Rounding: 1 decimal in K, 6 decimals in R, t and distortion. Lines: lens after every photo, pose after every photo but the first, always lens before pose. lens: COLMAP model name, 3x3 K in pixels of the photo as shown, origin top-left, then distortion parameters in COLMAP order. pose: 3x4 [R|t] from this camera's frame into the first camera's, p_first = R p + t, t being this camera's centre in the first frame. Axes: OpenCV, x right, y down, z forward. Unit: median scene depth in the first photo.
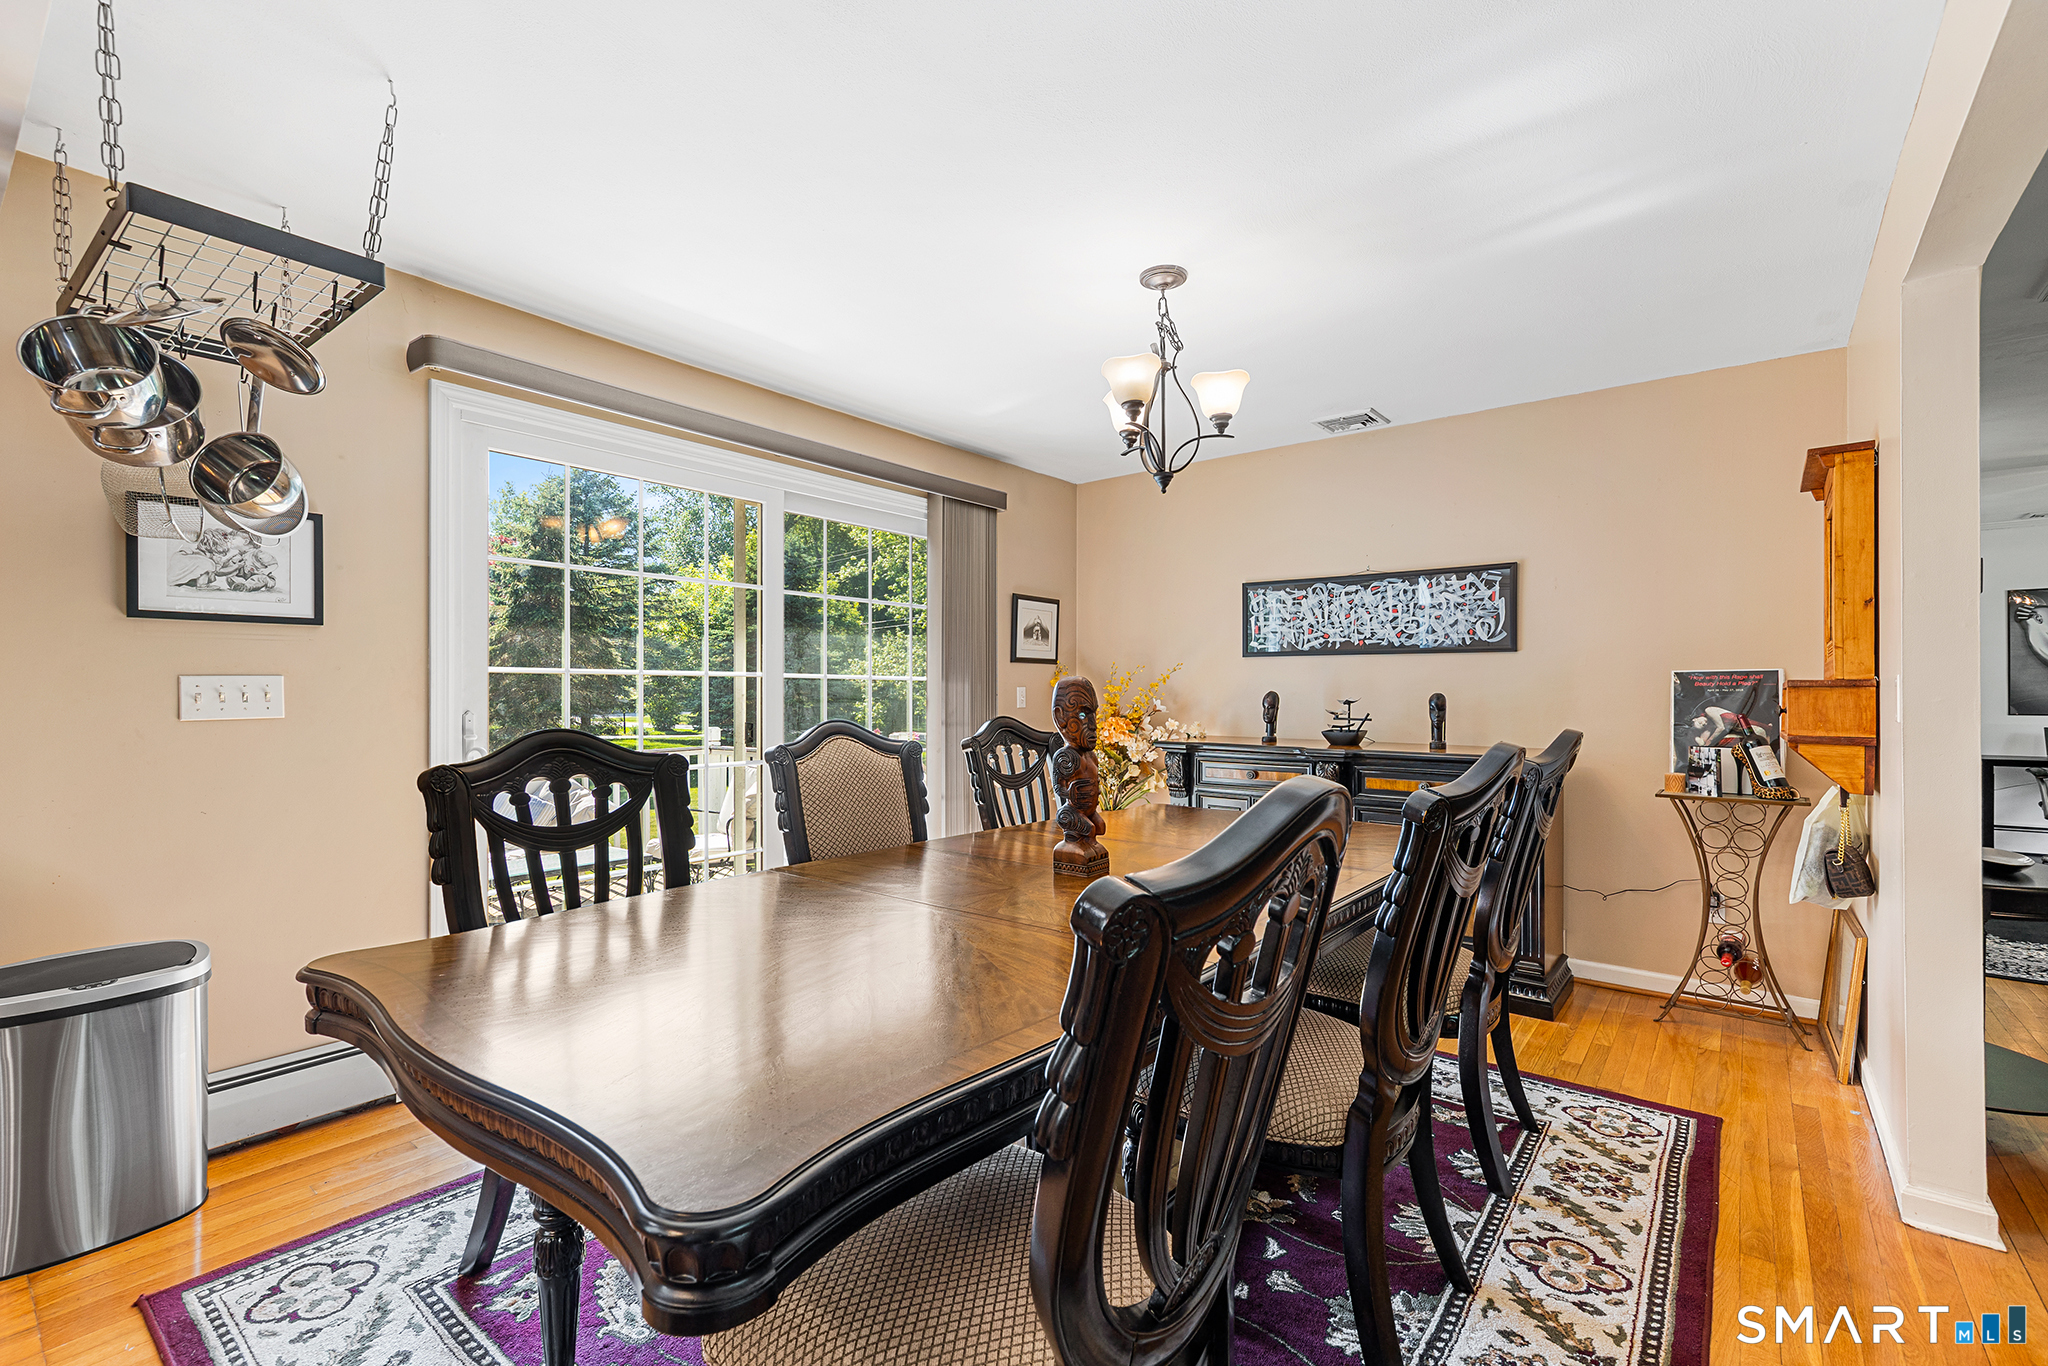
lens RADIAL K [[882.4, 0, 1008.2], [0, 882.4, 694.4], [0, 0, 1]] dist [0.011421, 0.000386]
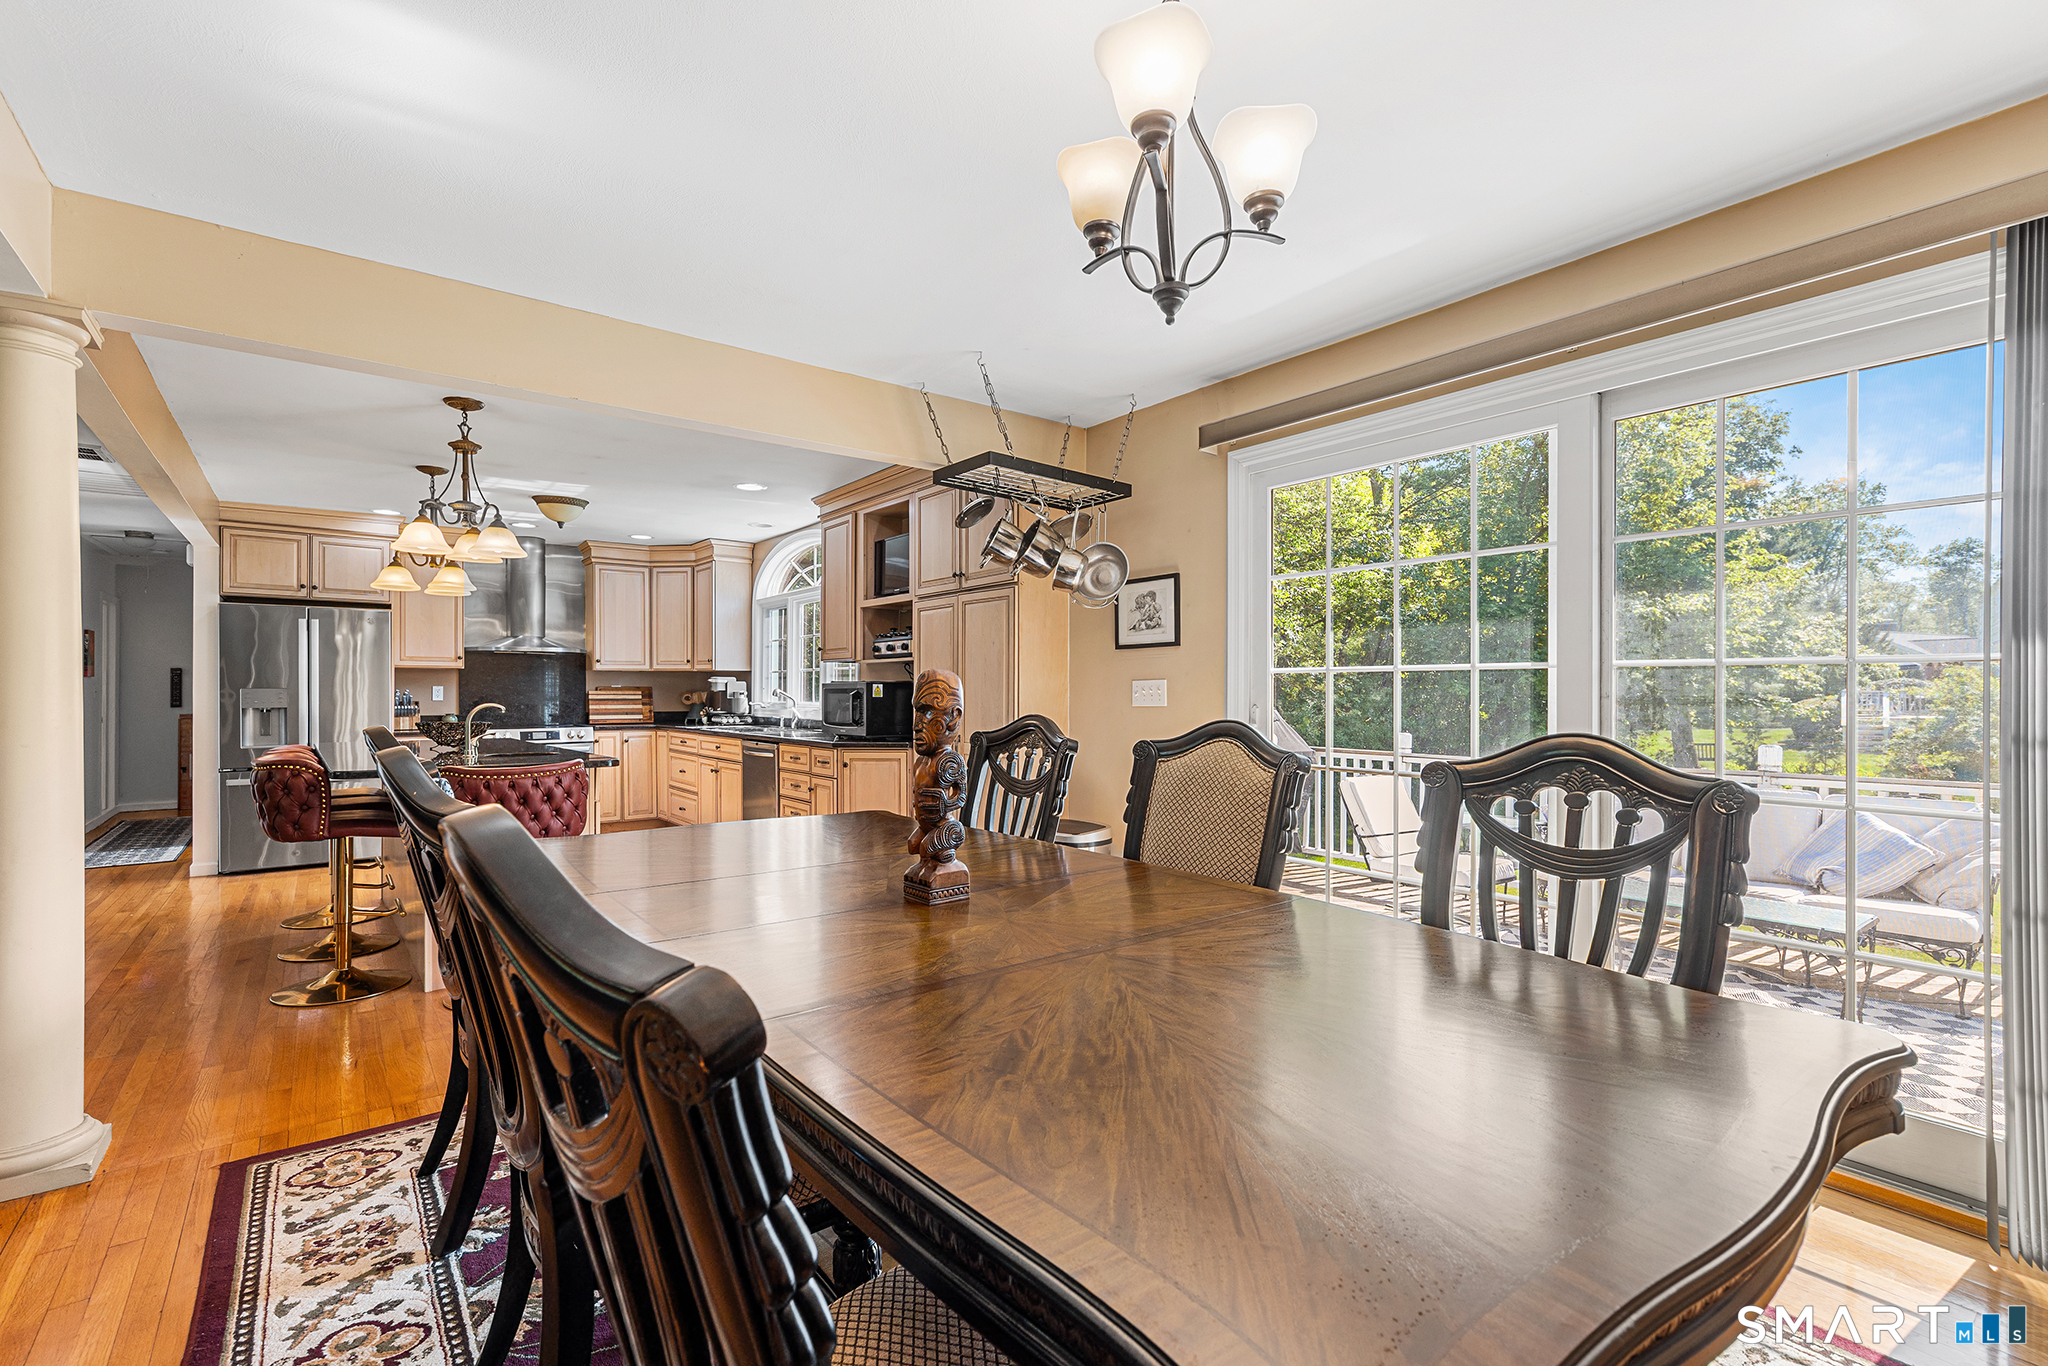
lens RADIAL K [[928.9, 0, 1015.0], [0, 928.9, 692.0], [0, 0, 1]] dist [0.033554, 0.000079]
pose [[-0.236254, -0.002600, -0.971688, 0.525186], [-0.005149, 0.999986, -0.001424, 0.002482], [0.971678, 0.004667, -0.236264, 0.701605]]
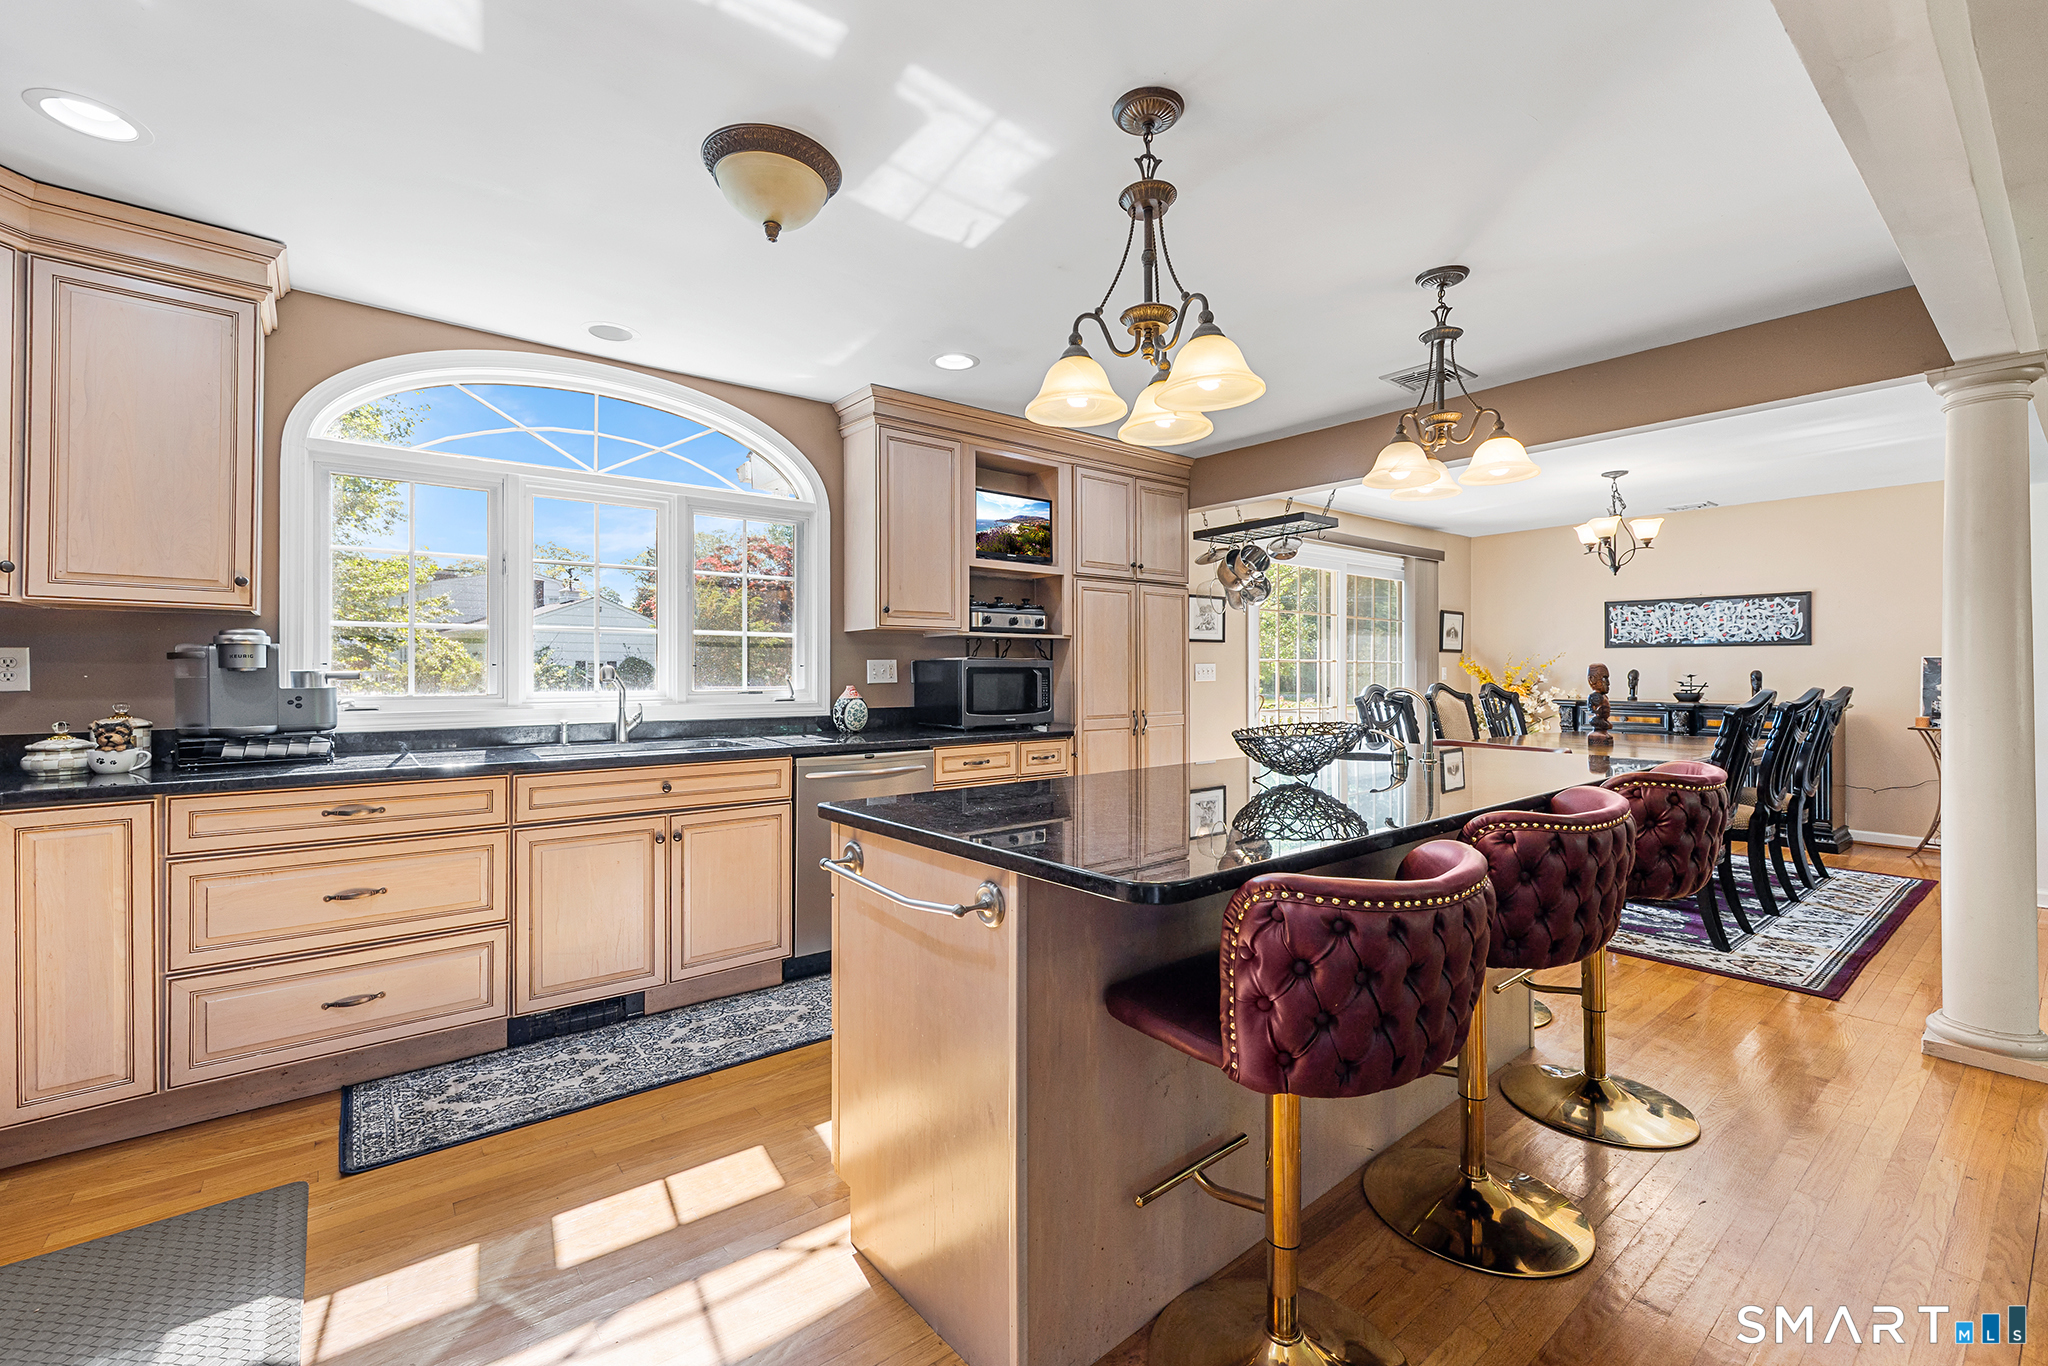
lens RADIAL K [[851.4, 0, 1009.4], [0, 851.4, 672.7], [0, 0, 1]] dist [0.010827, -0.000393]
pose [[0.976788, -0.001408, -0.214204, -0.538393], [0.000925, 0.999997, -0.002354, 0.005700], [0.214207, 0.002101, 0.976786, -0.877641]]
